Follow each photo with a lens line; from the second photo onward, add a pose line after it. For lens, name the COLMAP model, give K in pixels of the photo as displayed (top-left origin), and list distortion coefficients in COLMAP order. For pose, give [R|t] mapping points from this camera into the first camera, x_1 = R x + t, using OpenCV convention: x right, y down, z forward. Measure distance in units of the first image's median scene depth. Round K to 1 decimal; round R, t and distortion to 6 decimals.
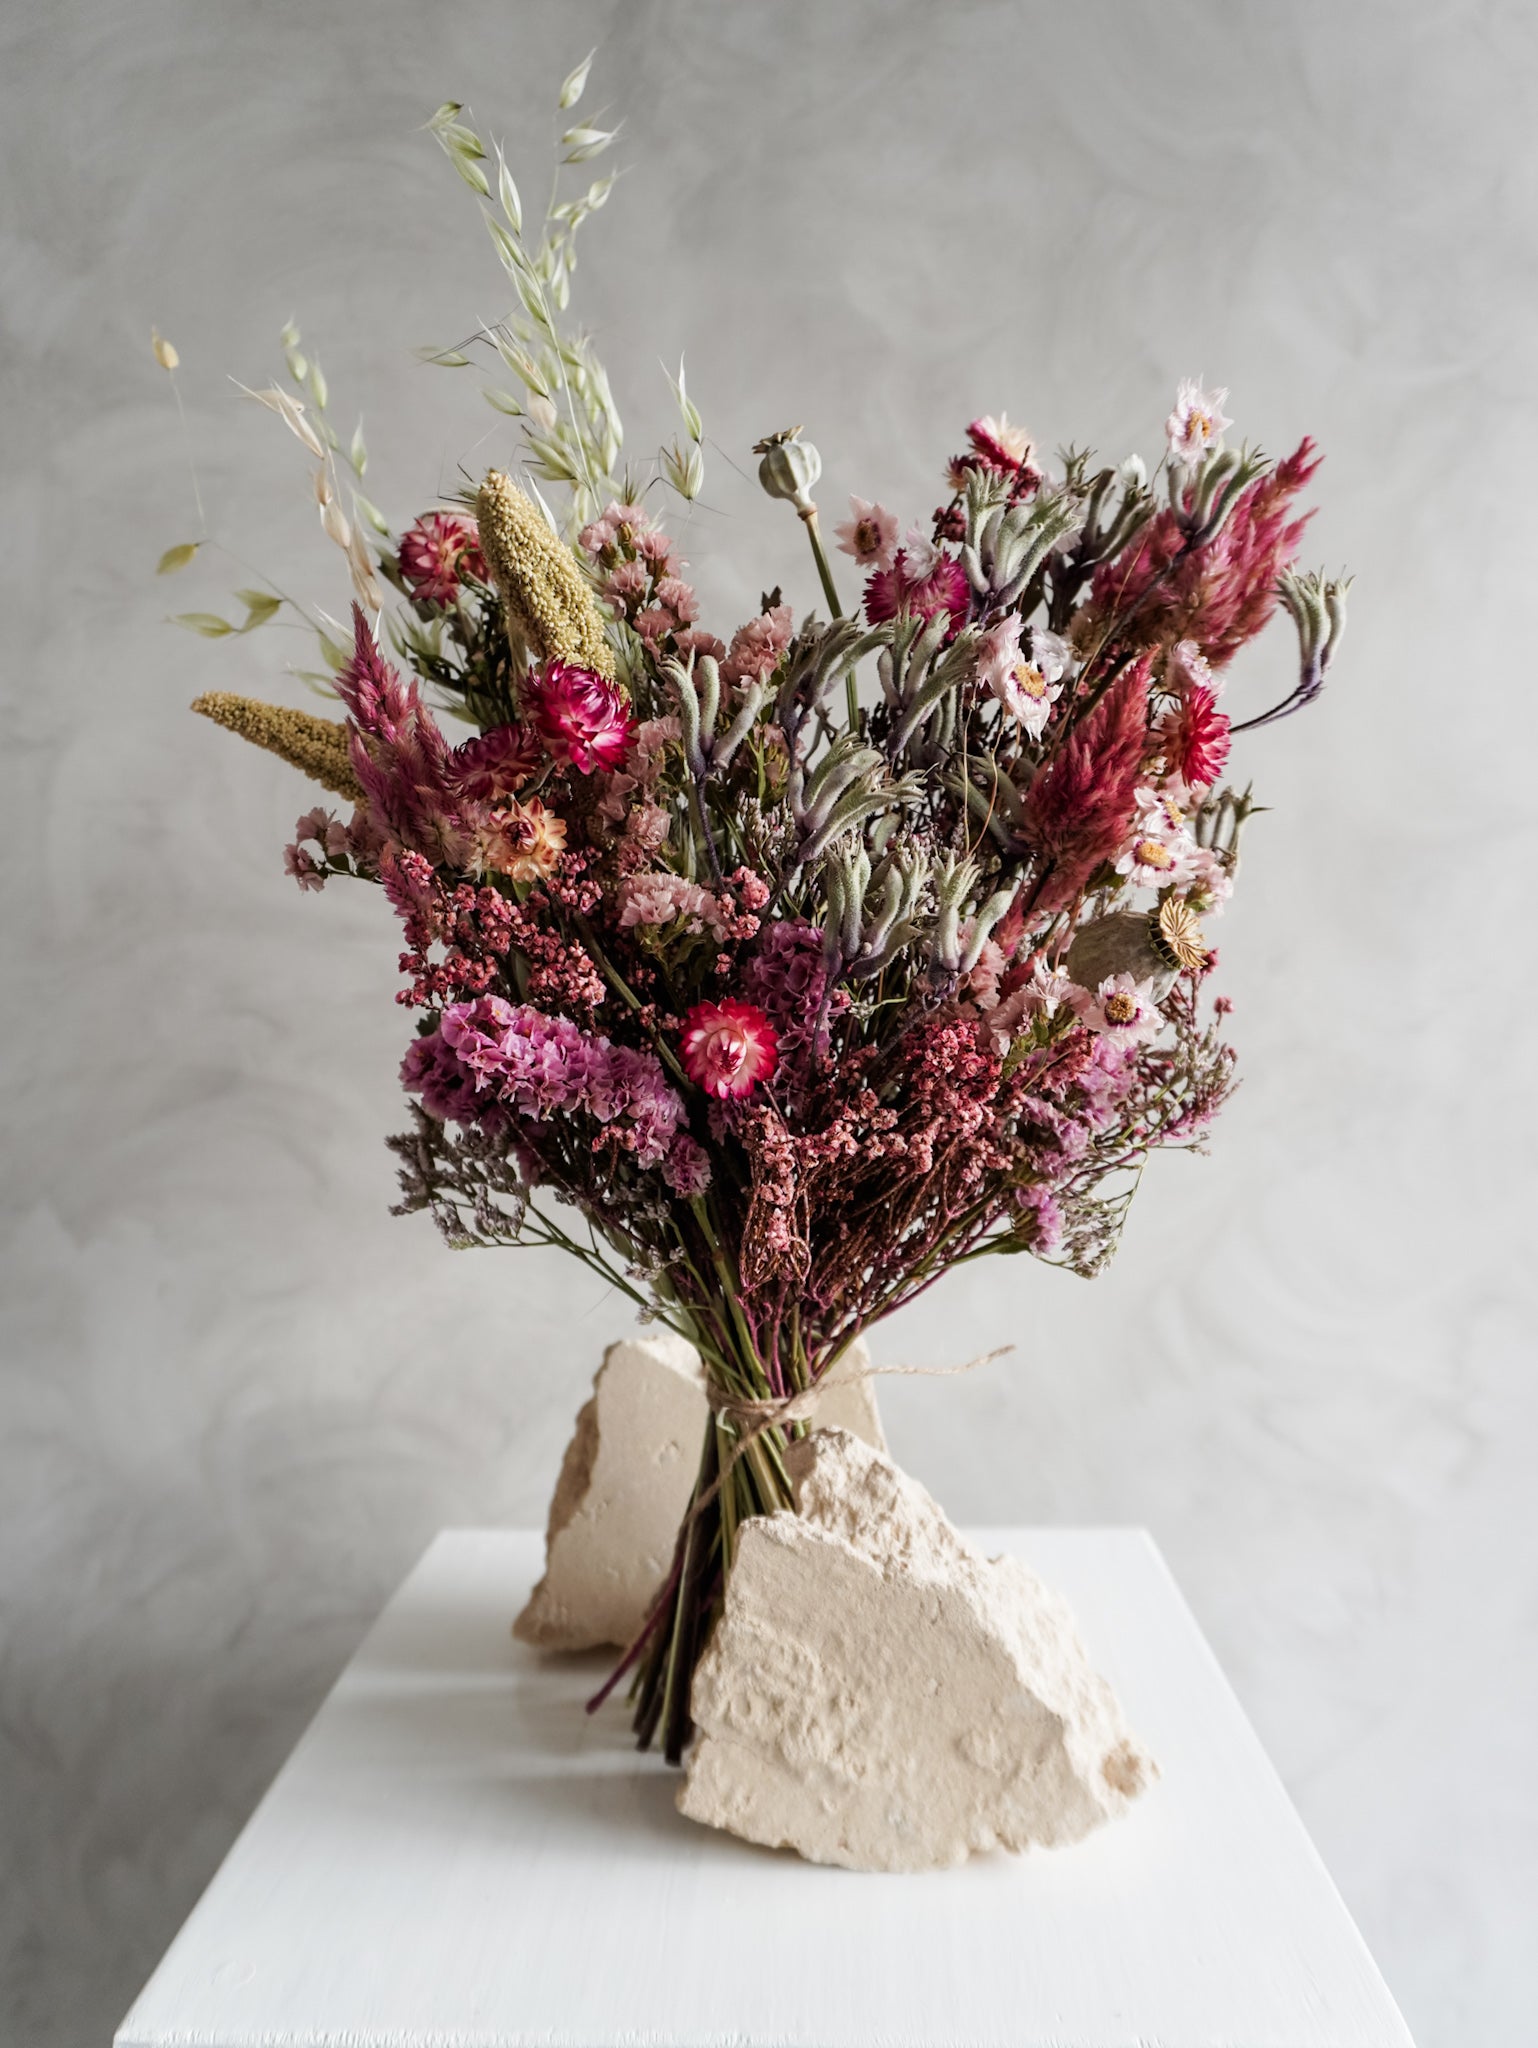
lens RADIAL K [[1592.5, 0, 726.9], [0, 1592.5, 1026.2], [0, 0, 1]] dist [-0.028725, 0.015790]
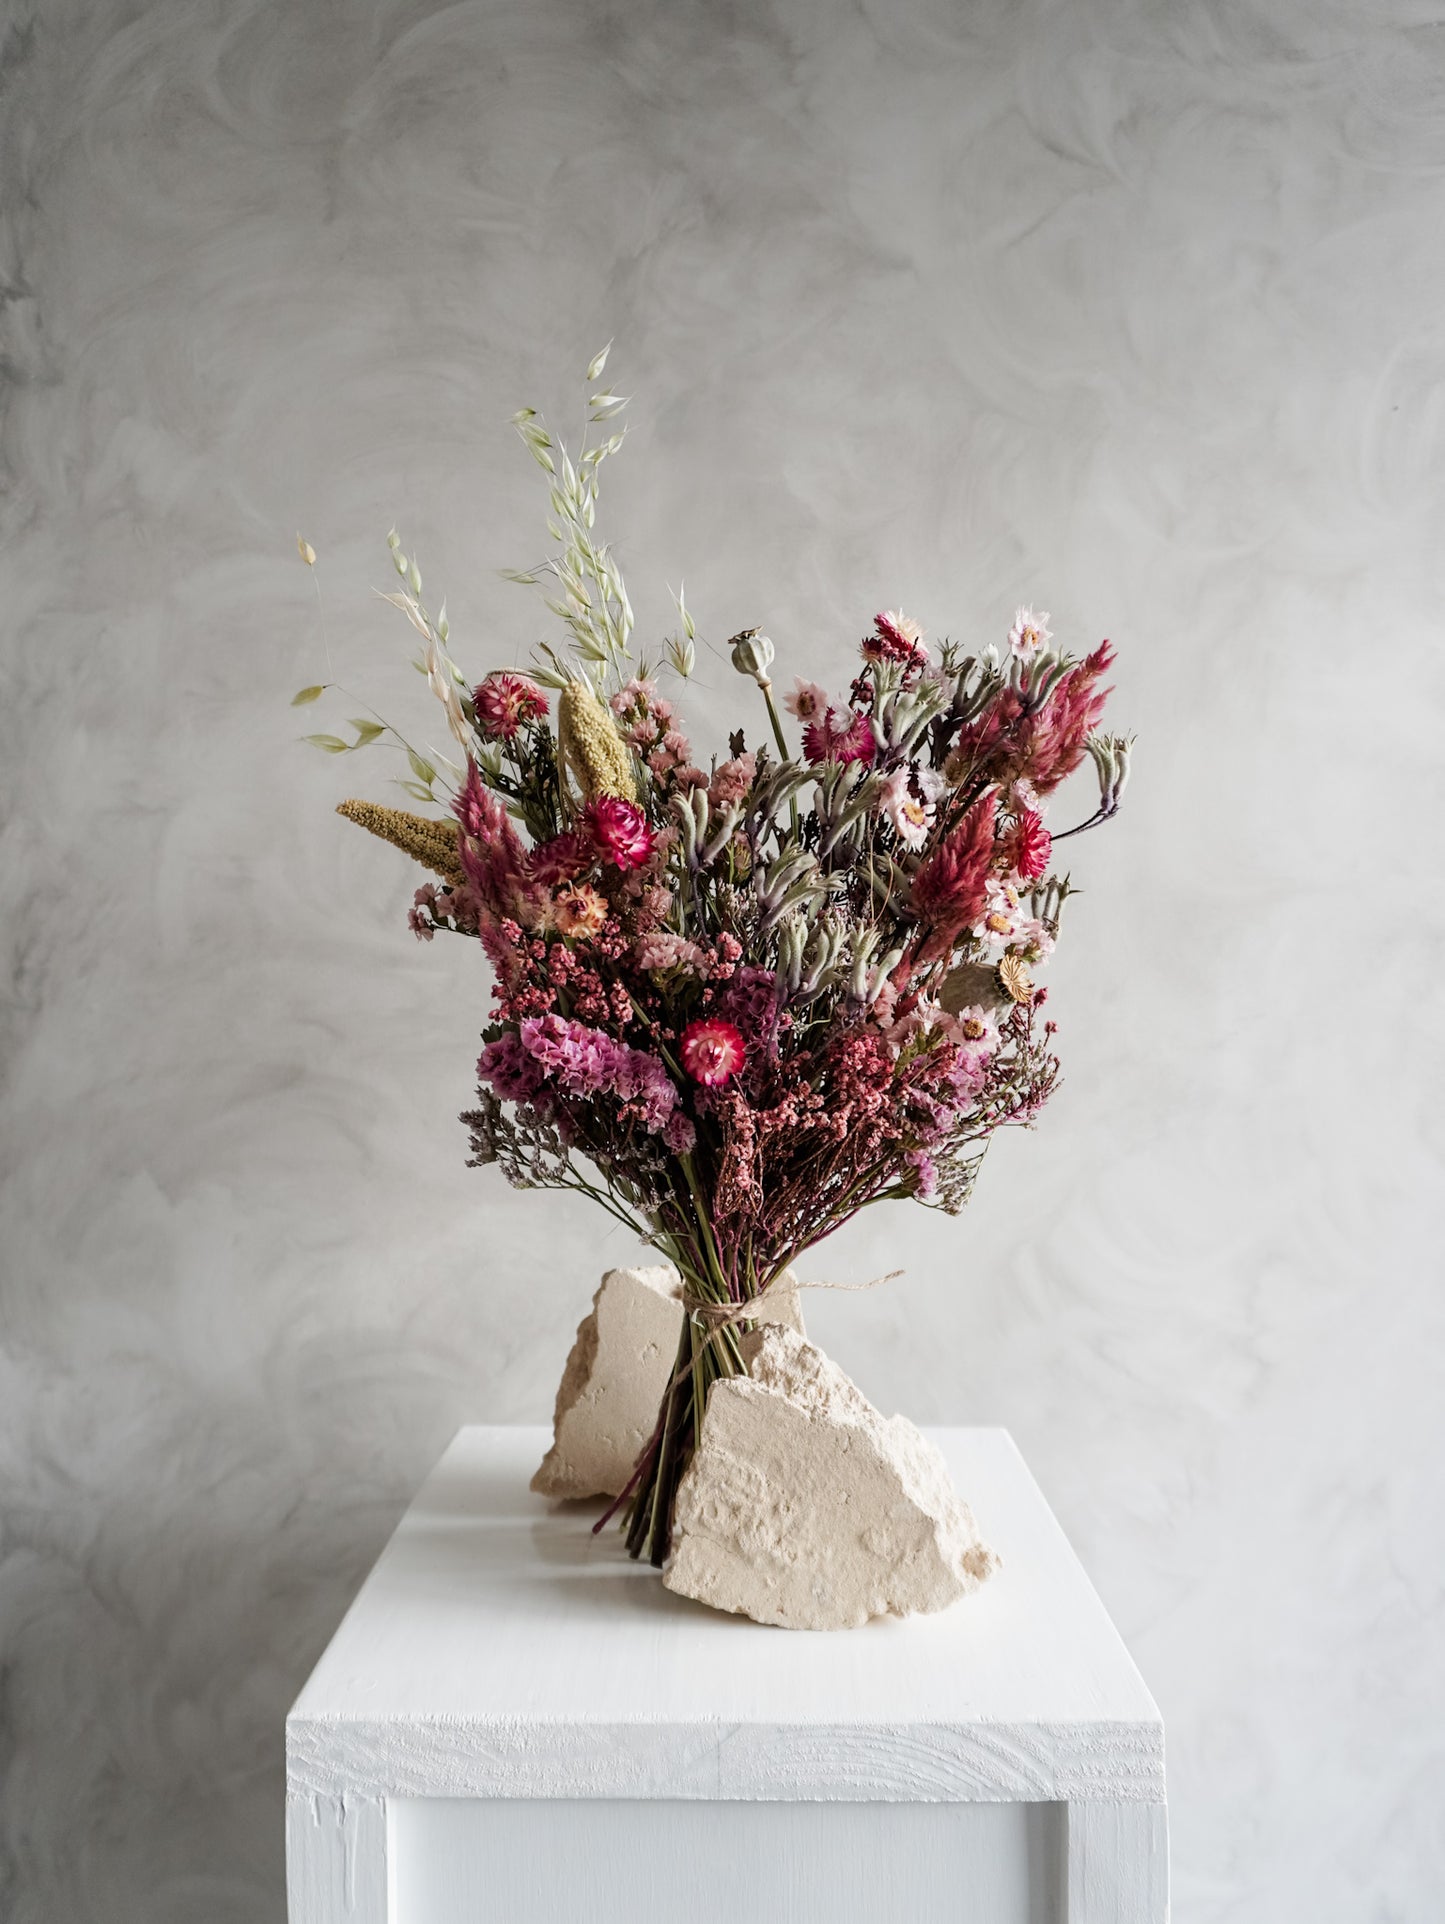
lens RADIAL K [[1496.1, 0, 683.0], [0, 1496.1, 964.1], [0, 0, 1]] dist [-0.028725, 0.015790]
pose [[0.999614, 0.015140, 0.023310, -0.053731], [-0.013940, 0.998610, -0.050821, 0.002958], [-0.024047, 0.050477, 0.998436, -0.362085]]
